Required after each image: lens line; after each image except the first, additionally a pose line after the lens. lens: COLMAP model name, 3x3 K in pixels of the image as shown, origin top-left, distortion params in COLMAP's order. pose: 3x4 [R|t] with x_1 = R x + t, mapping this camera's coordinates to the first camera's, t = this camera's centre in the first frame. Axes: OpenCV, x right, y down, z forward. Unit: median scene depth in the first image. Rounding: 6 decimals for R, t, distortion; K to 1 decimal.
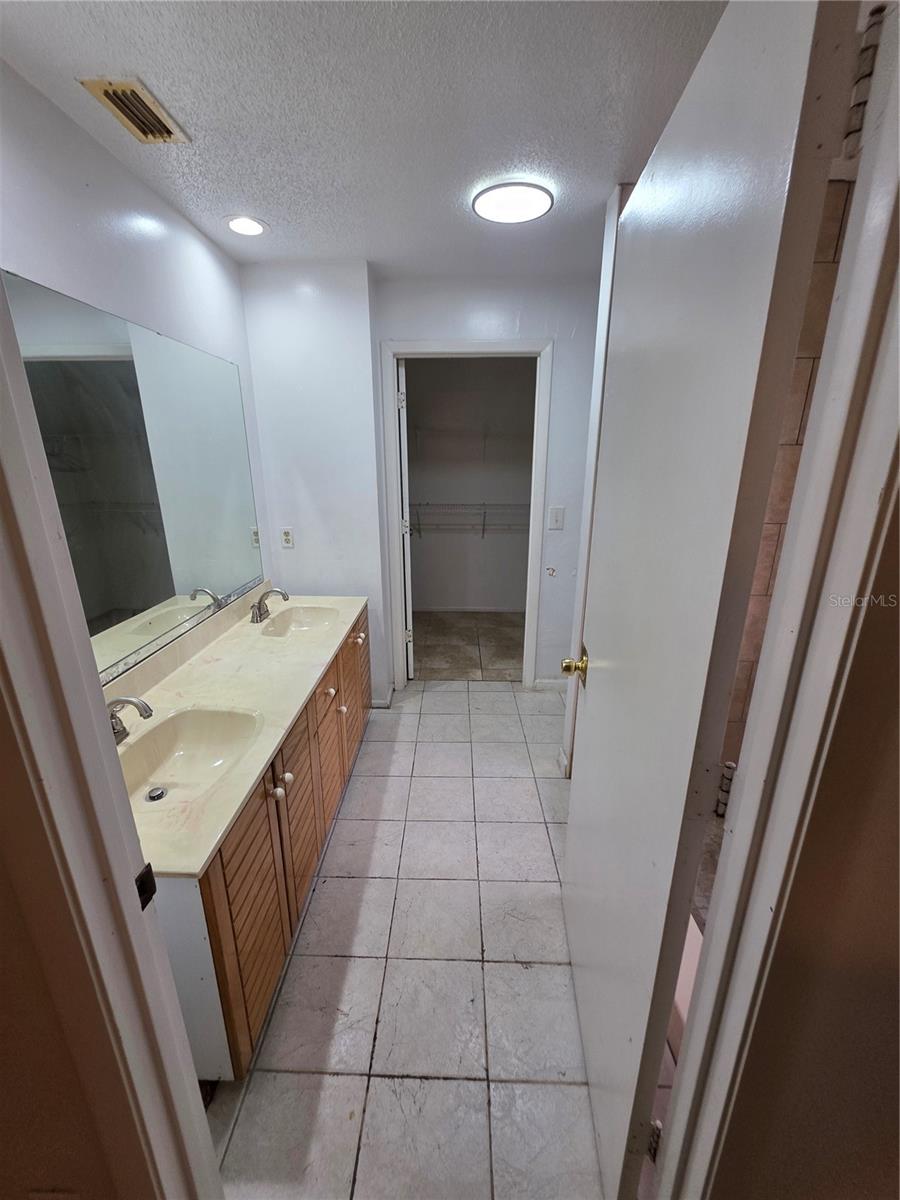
lens RADIAL K [[479.4, 0, 447.5], [0, 479.4, 602.3], [0, 0, 1]] dist [-0.000165, -0.000716]
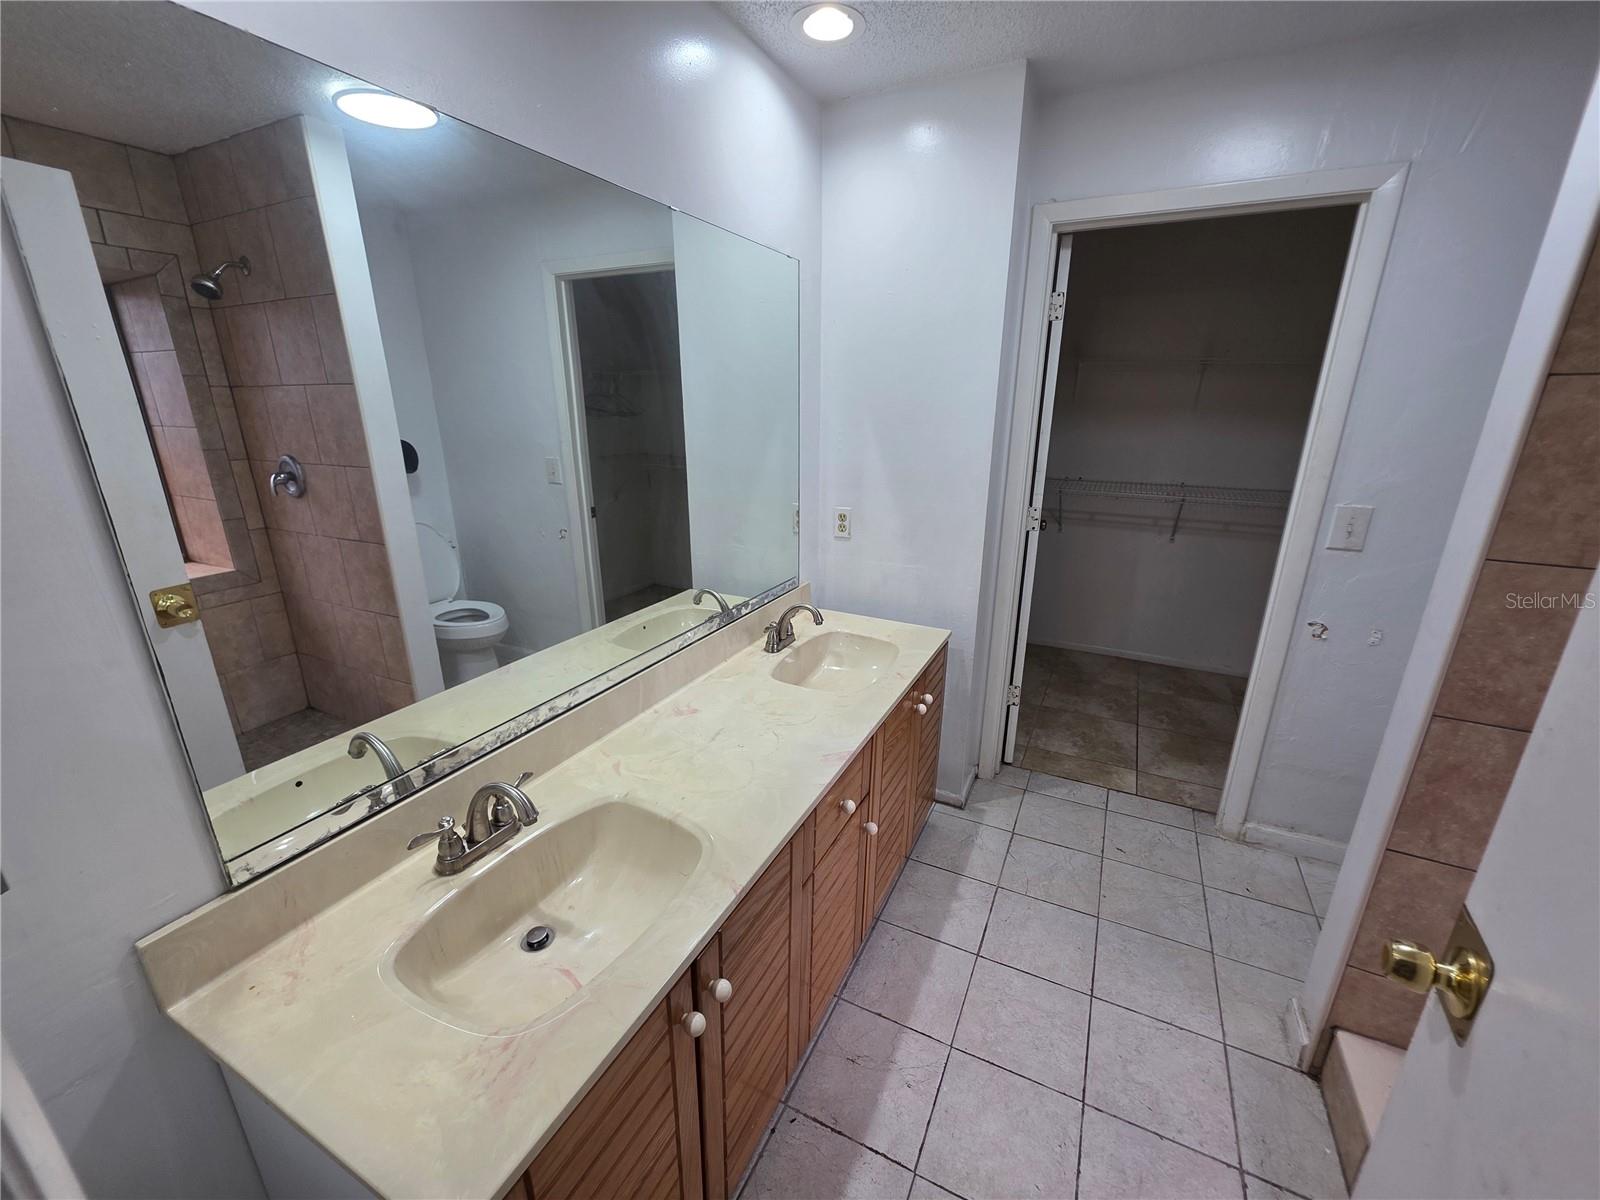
lens RADIAL K [[639.1, 0, 806.2], [0, 639.1, 605.6], [0, 0, 1]] dist [-0.000165, -0.000716]
pose [[0.903759, 0.137844, -0.405239, -0.006928], [-0.132755, 0.990309, 0.040791, -0.058147], [0.406935, 0.016933, 0.913300, 0.197626]]
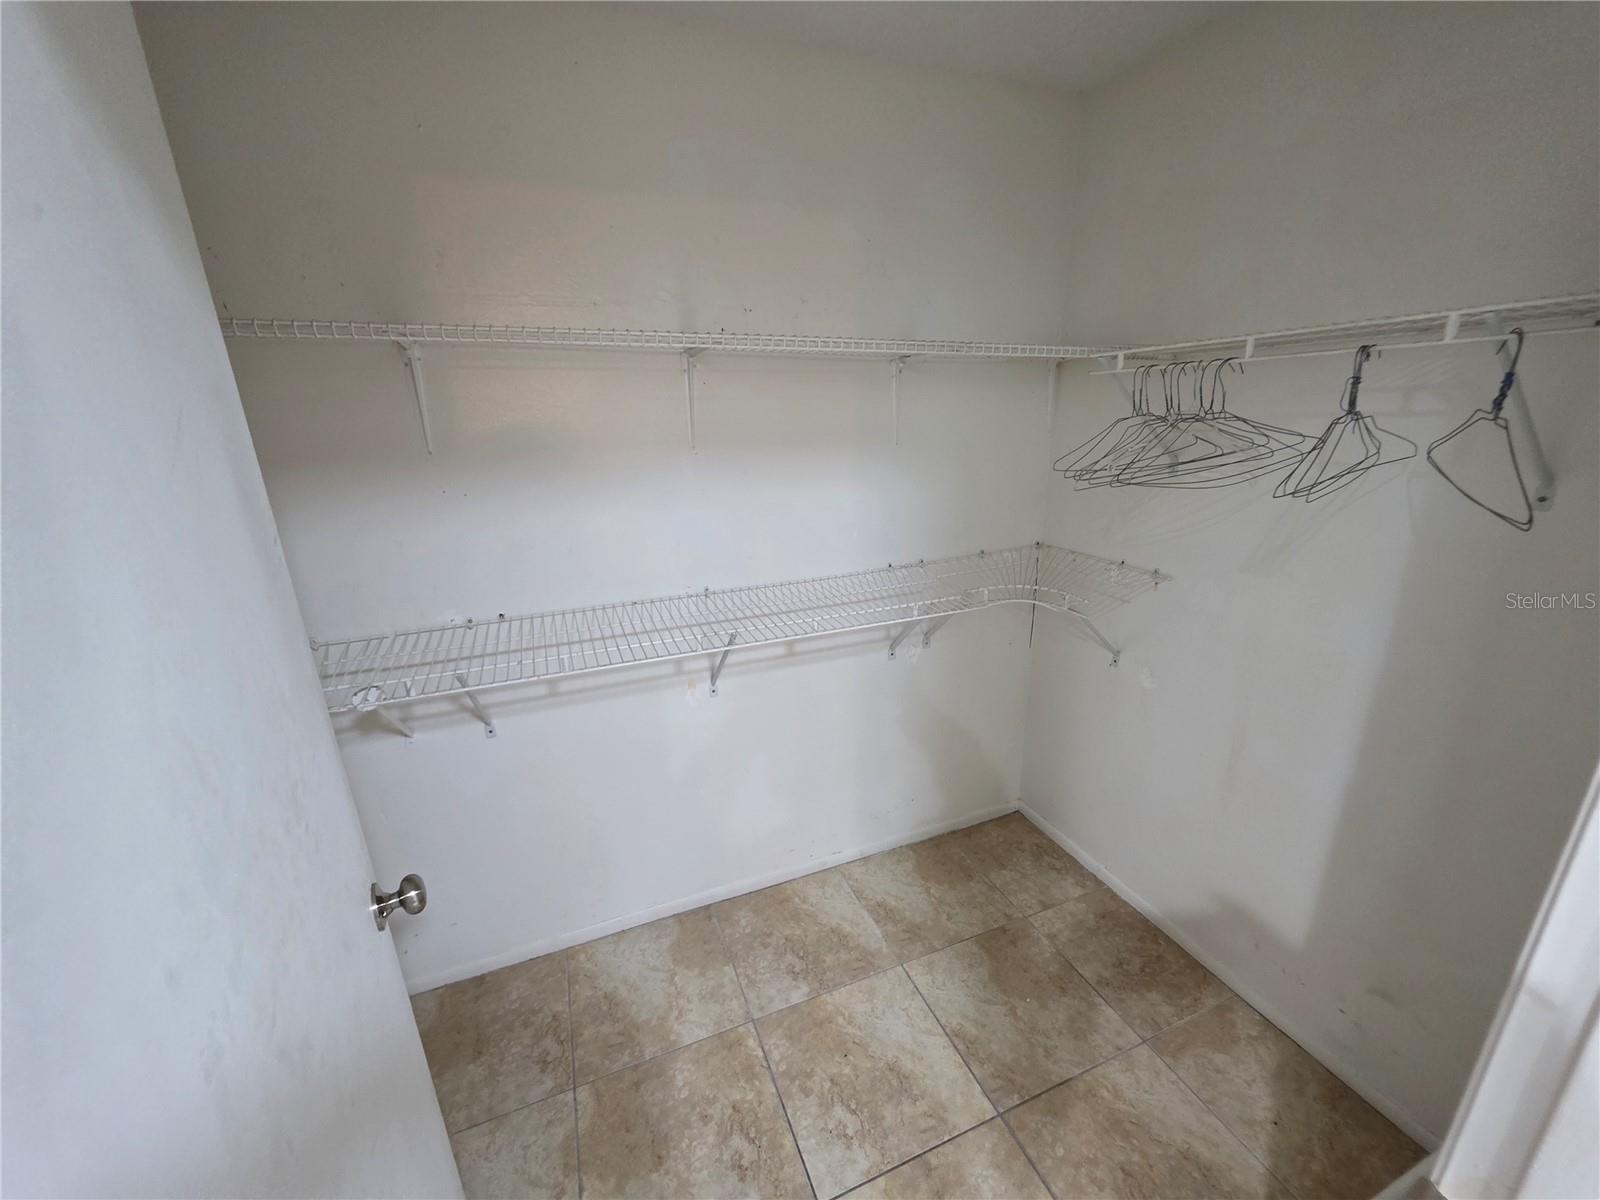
lens RADIAL K [[639.1, 0, 841.7], [0, 639.1, 620.4], [0, 0, 1]] dist [-0.000165, -0.000716]
pose [[0.904693, -0.134318, 0.404337, -0.027639], [0.129986, 0.990776, 0.038287, -0.392317], [-0.405750, 0.017920, 0.913808, 1.220874]]
